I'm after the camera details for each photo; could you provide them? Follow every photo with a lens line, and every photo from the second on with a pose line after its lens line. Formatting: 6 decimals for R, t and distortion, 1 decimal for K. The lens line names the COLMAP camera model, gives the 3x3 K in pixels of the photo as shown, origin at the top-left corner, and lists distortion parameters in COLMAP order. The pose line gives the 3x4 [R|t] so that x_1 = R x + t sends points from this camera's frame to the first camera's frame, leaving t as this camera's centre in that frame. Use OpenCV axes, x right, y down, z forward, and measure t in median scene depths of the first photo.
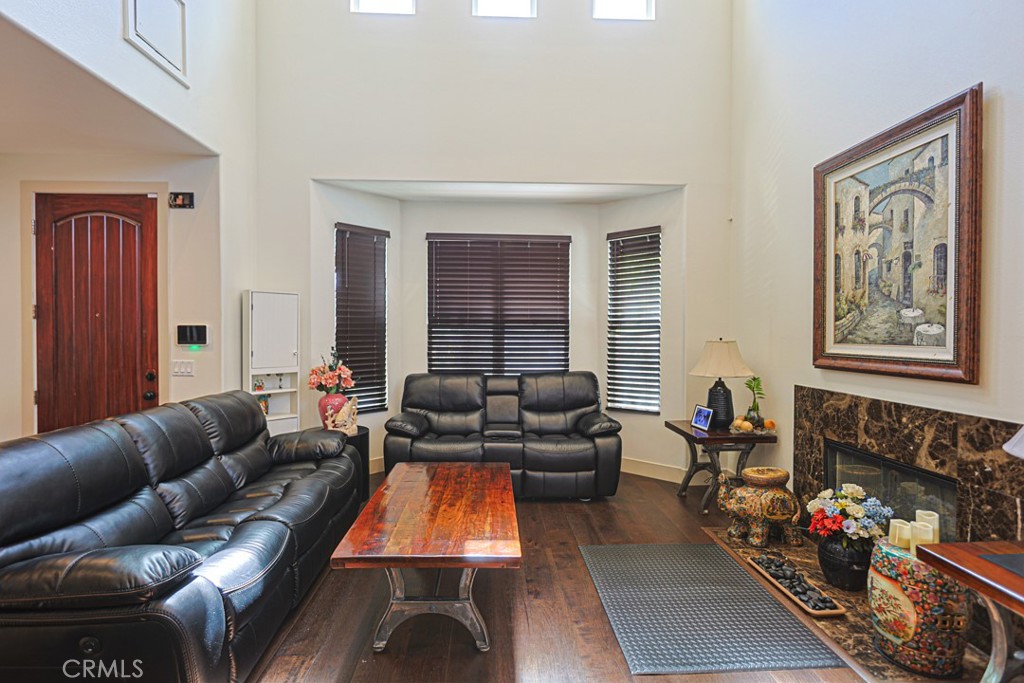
lens RADIAL K [[492.5, 0, 510.3], [0, 492.5, 339.8], [0, 0, 1]] dist [-0.001271, 0.000639]
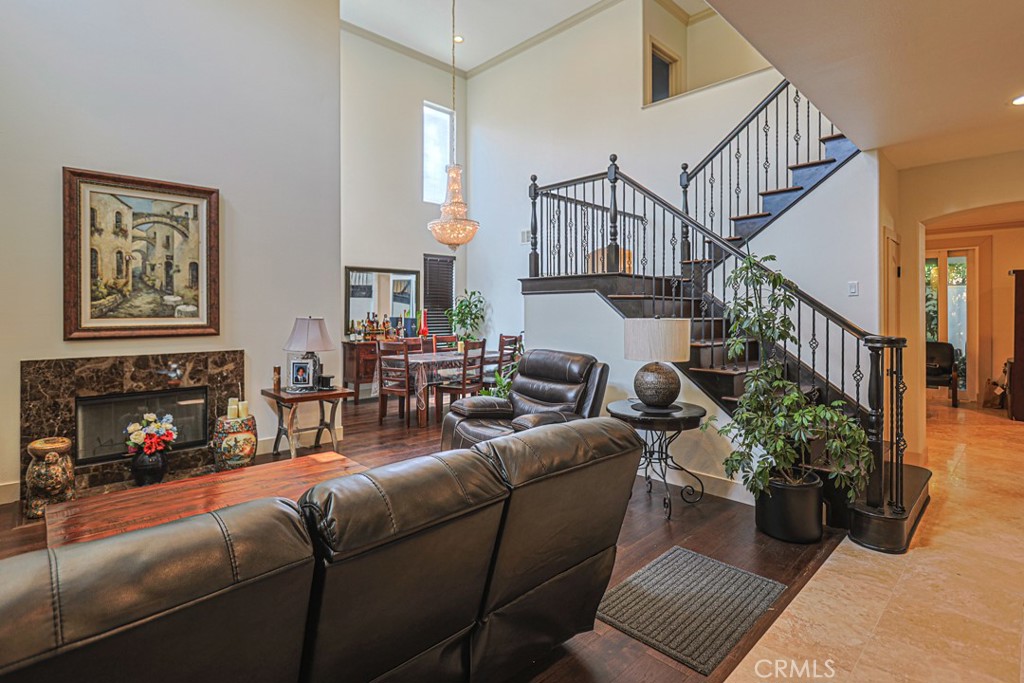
lens RADIAL K [[492.5, 0, 512.6], [0, 492.5, 310.6], [0, 0, 1]] dist [-0.001271, 0.000639]
pose [[-0.671629, -0.008385, 0.740840, -1.123920], [0.007633, 0.999805, 0.018236, -0.032346], [-0.740848, 0.017903, -0.671434, 1.179177]]
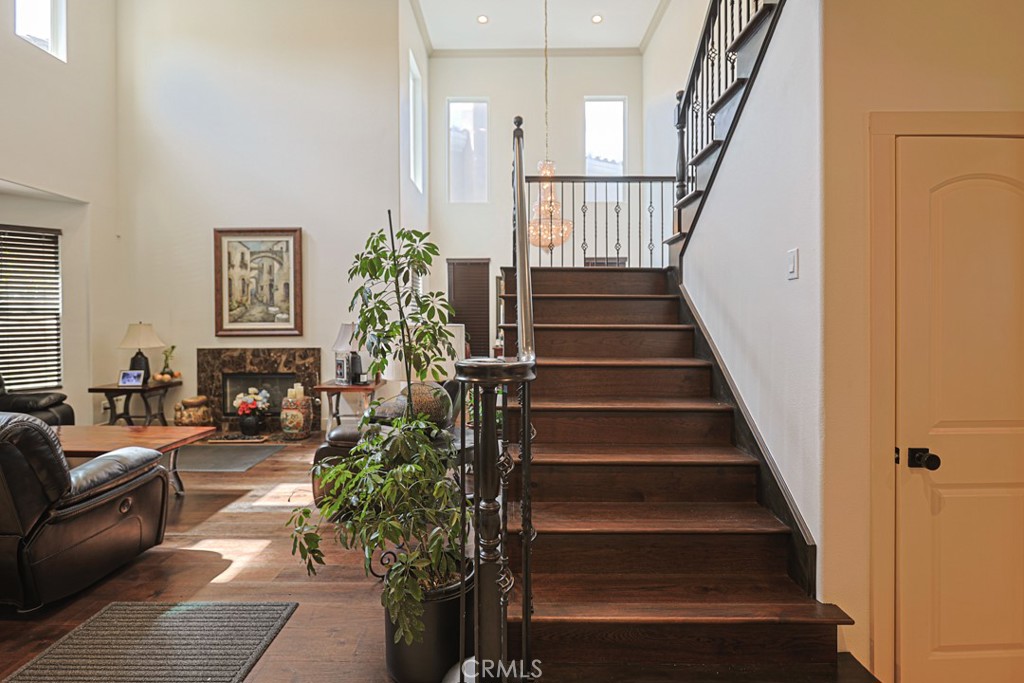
lens RADIAL K [[492.5, 0, 513.6], [0, 492.5, 321.4], [0, 0, 1]] dist [-0.001271, 0.000639]
pose [[0.034425, -0.004825, 0.999396, -1.418776], [0.022986, 0.999728, 0.004035, 0.020642], [-0.999143, 0.022833, 0.034526, -0.223741]]
